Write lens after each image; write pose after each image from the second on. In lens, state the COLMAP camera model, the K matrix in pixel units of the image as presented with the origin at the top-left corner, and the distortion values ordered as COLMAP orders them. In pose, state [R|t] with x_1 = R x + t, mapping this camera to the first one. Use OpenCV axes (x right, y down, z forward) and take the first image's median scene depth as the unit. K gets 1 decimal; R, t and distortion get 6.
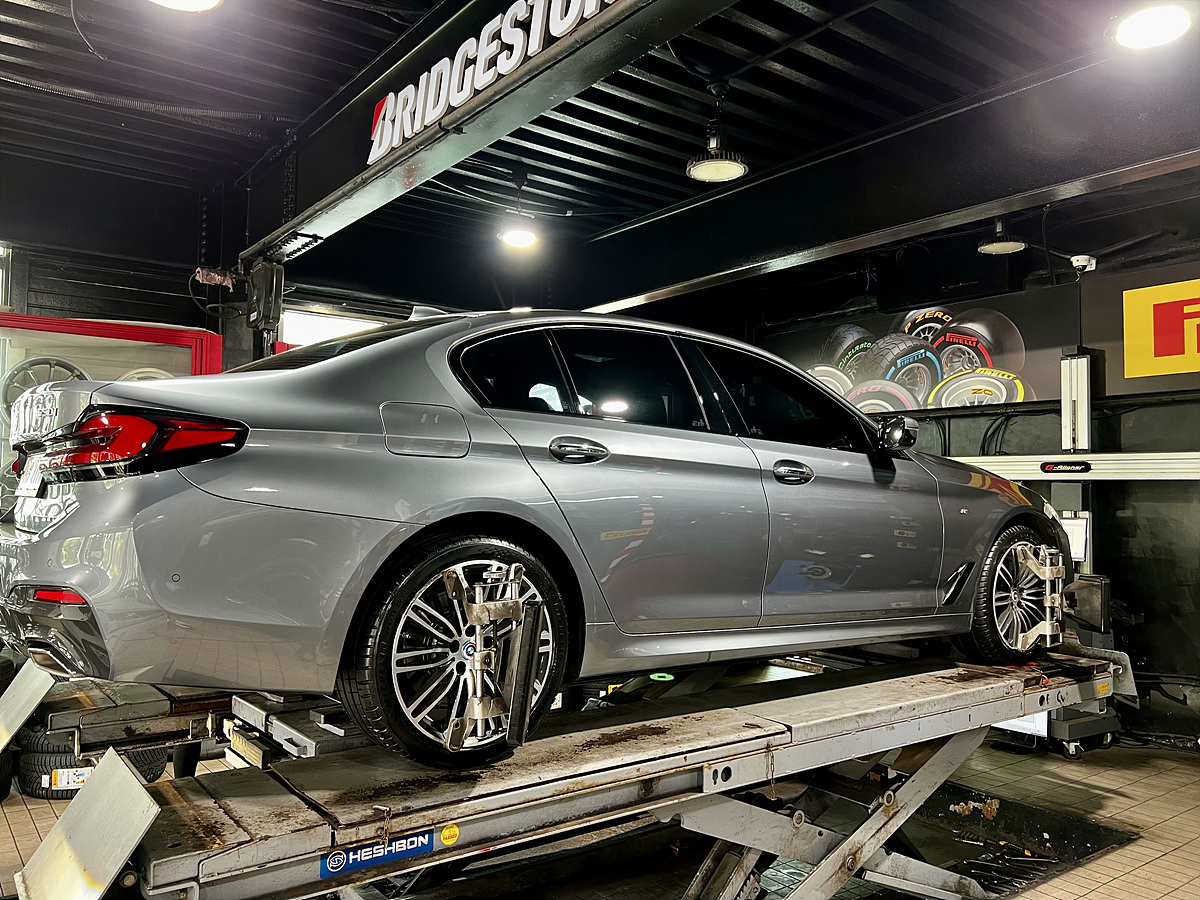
lens RADIAL K [[949.7, 0, 600.0], [0, 949.7, 450.0], [0, 0, 1]] dist [0.020757, -0.001786]
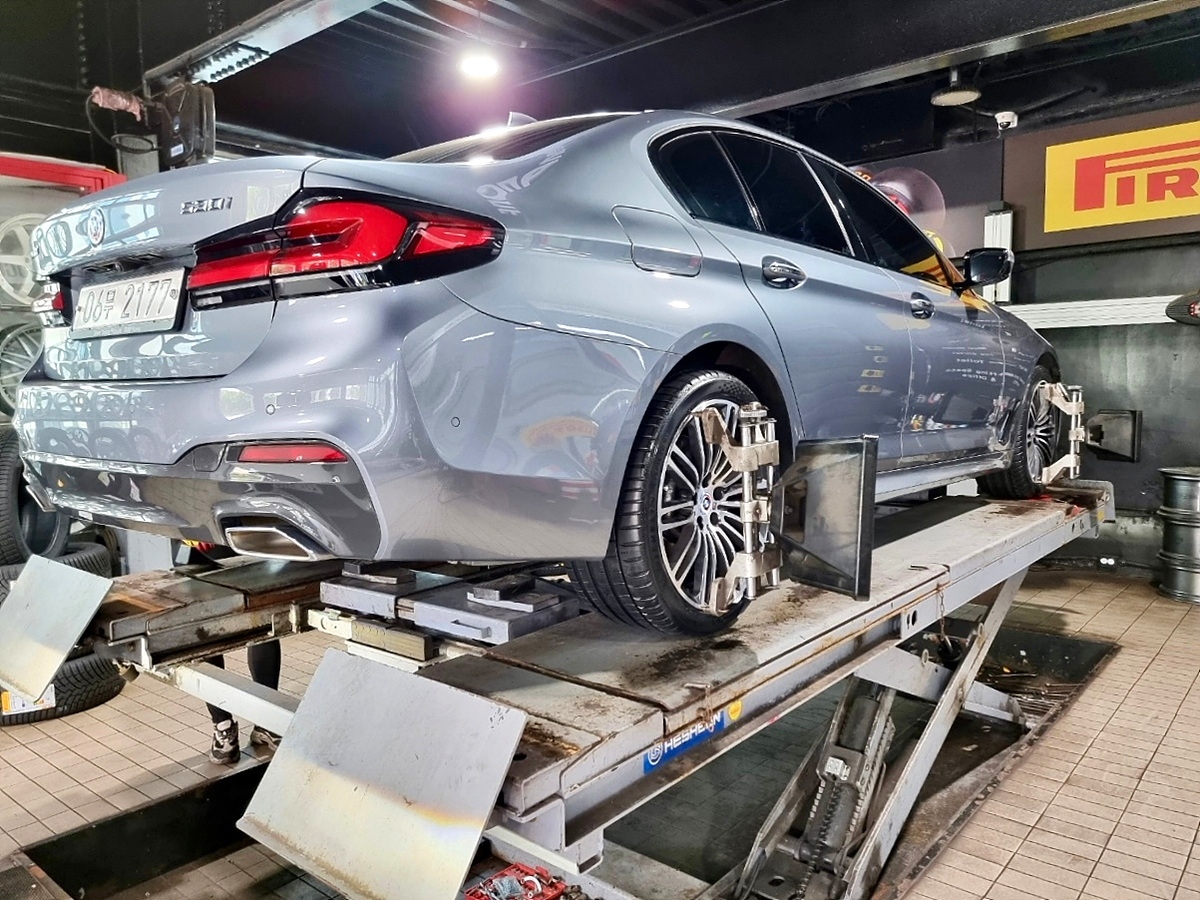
lens RADIAL K [[899.6, 0, 600.0], [0, 899.6, 450.0], [0, 0, 1]] dist [0.098891, -0.089589]
pose [[0.976386, -0.049360, 0.210321, -0.210717], [0.022343, 0.991400, 0.128946, 0.028730], [-0.214877, -0.121202, 0.969091, 0.120132]]
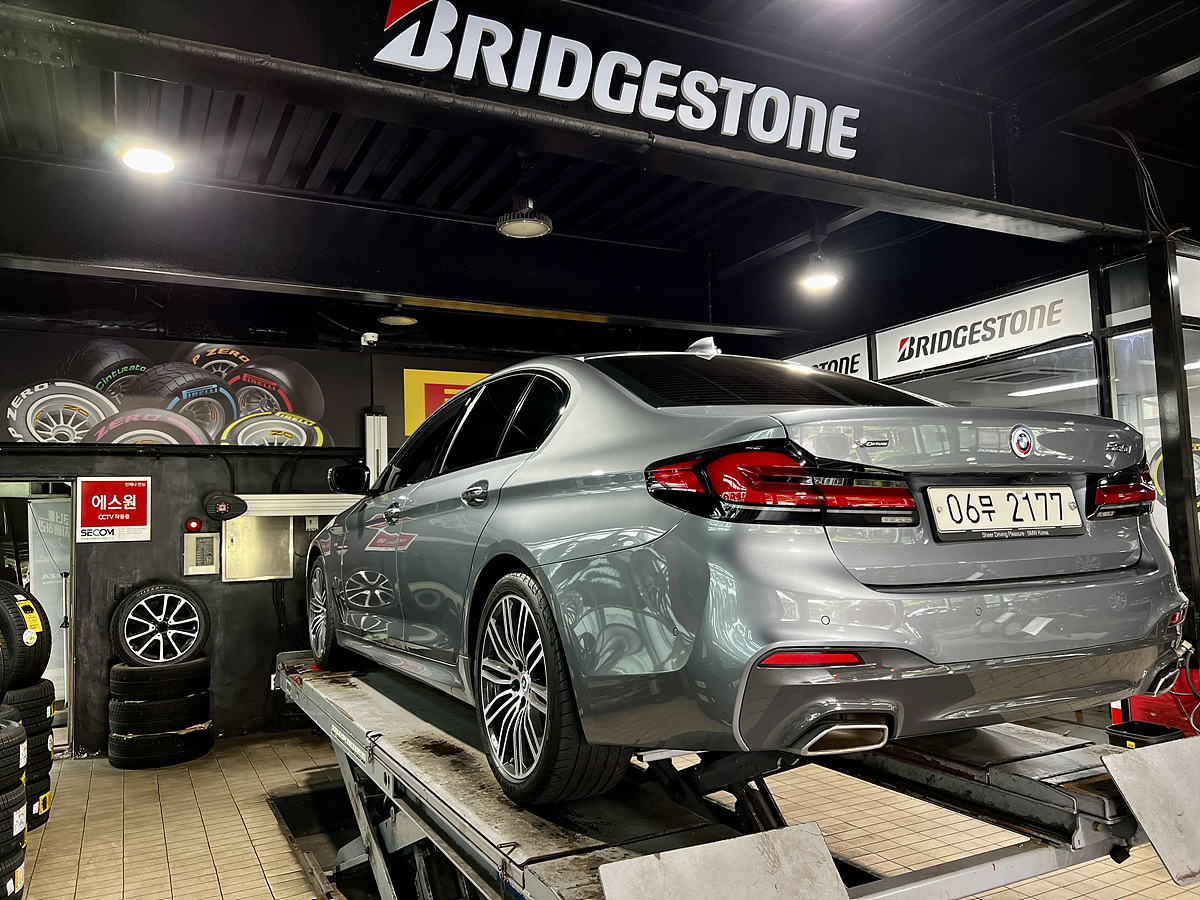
lens RADIAL K [[897.0, 0, 600.0], [0, 897.0, 450.0], [0, 0, 1]] dist [0.025594, -0.037924]
pose [[0.172668, 0.059902, 0.983157, -0.805134], [-0.022917, 0.998123, -0.056789, 0.009946], [-0.984714, -0.012725, 0.173716, 0.702038]]
